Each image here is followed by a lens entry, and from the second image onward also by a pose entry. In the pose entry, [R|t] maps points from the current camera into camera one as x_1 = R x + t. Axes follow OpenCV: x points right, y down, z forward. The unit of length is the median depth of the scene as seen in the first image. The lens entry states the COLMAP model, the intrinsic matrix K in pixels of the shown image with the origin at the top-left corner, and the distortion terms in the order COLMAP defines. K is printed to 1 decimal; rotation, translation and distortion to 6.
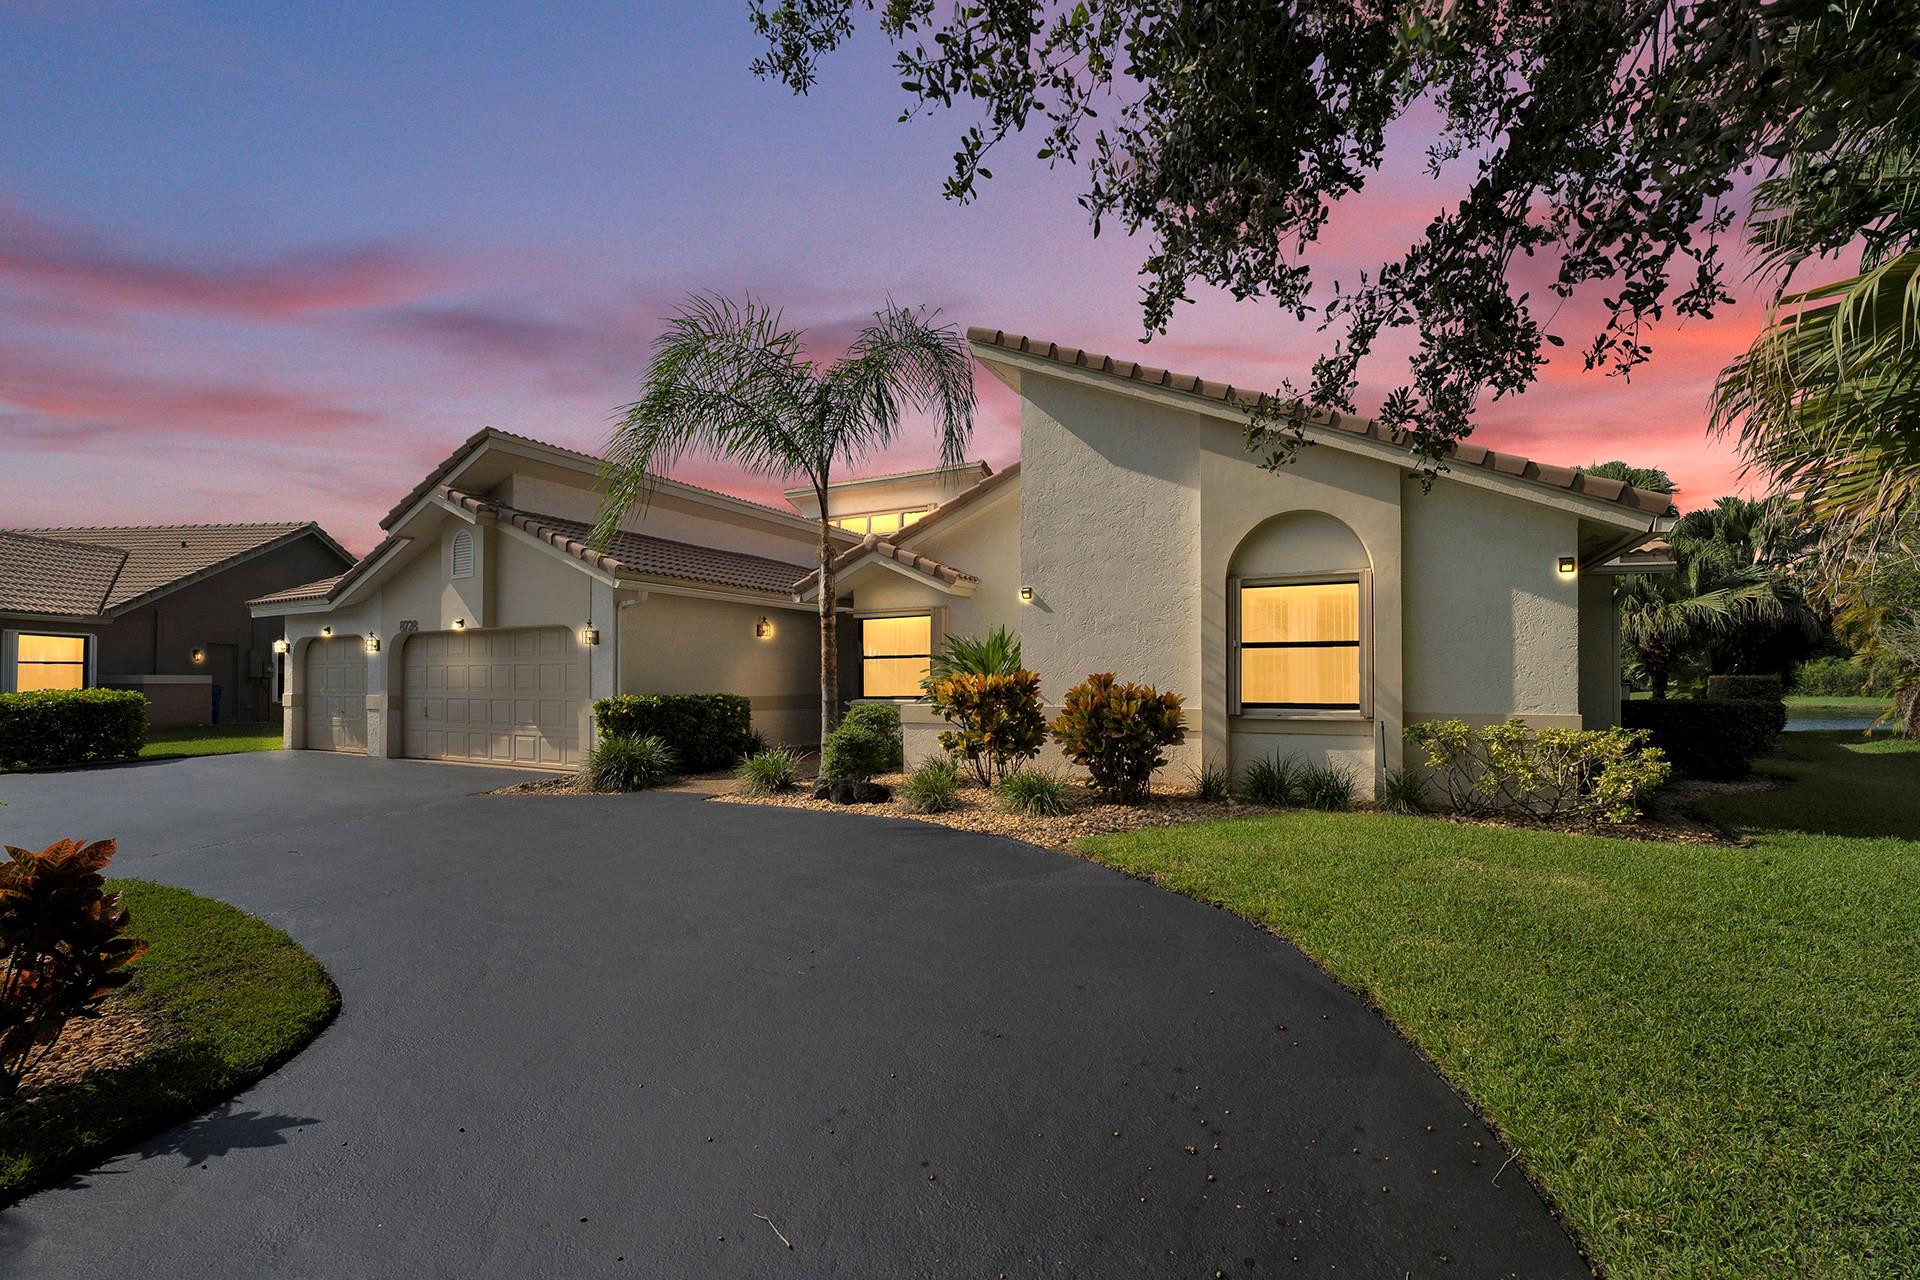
lens RADIAL K [[816.9, 0, 953.1], [0, 816.9, 645.1], [0, 0, 1]] dist [-0.017115, 0.000297]
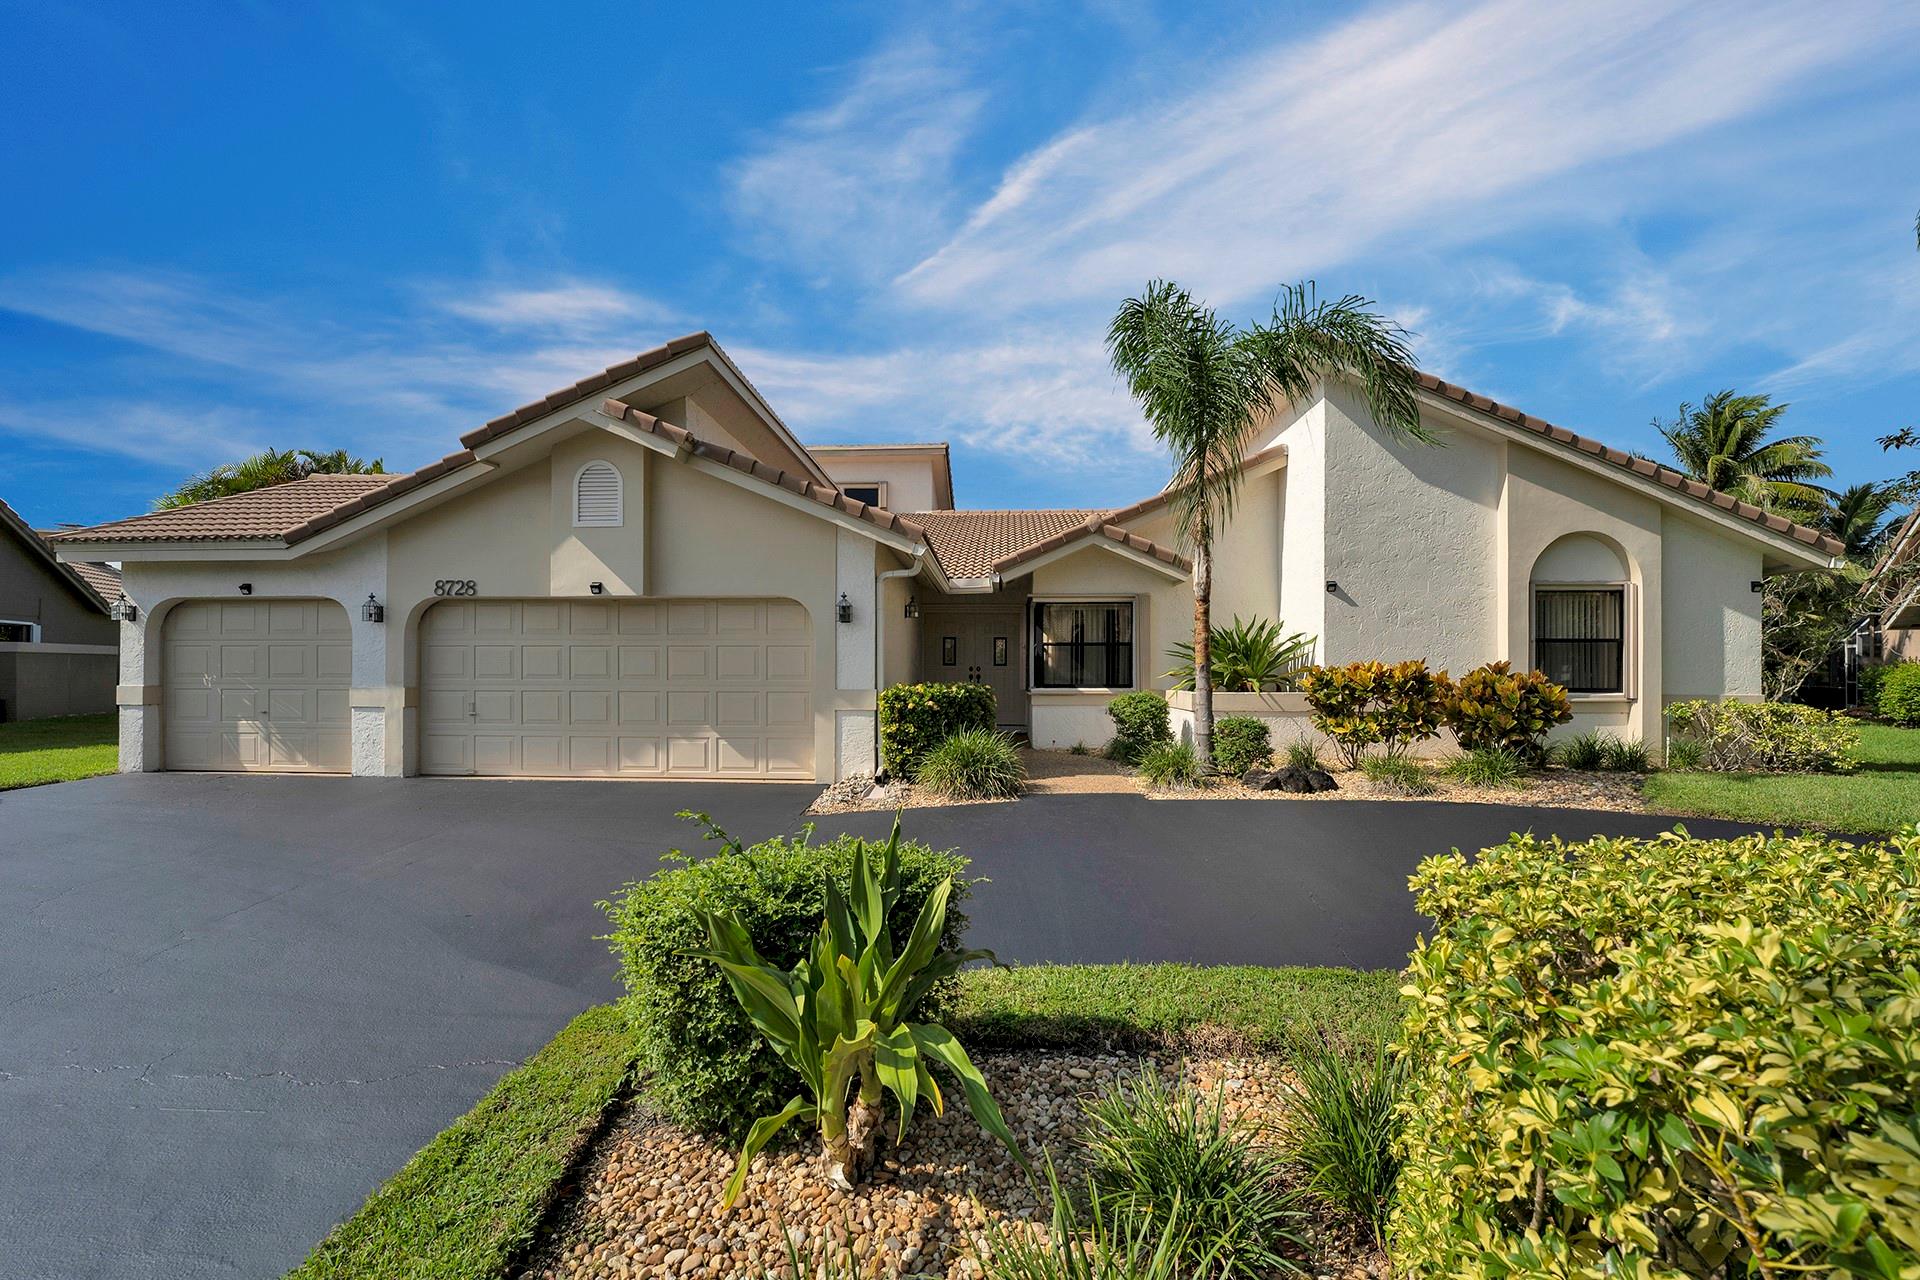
lens RADIAL K [[816.9, 0, 953.1], [0, 816.9, 645.1], [0, 0, 1]] dist [-0.017115, 0.000297]
pose [[0.907151, 0.019336, 0.420360, -0.657470], [-0.022248, 0.999750, 0.002024, 0.017223], [-0.420216, -0.011188, 0.907355, 0.201701]]
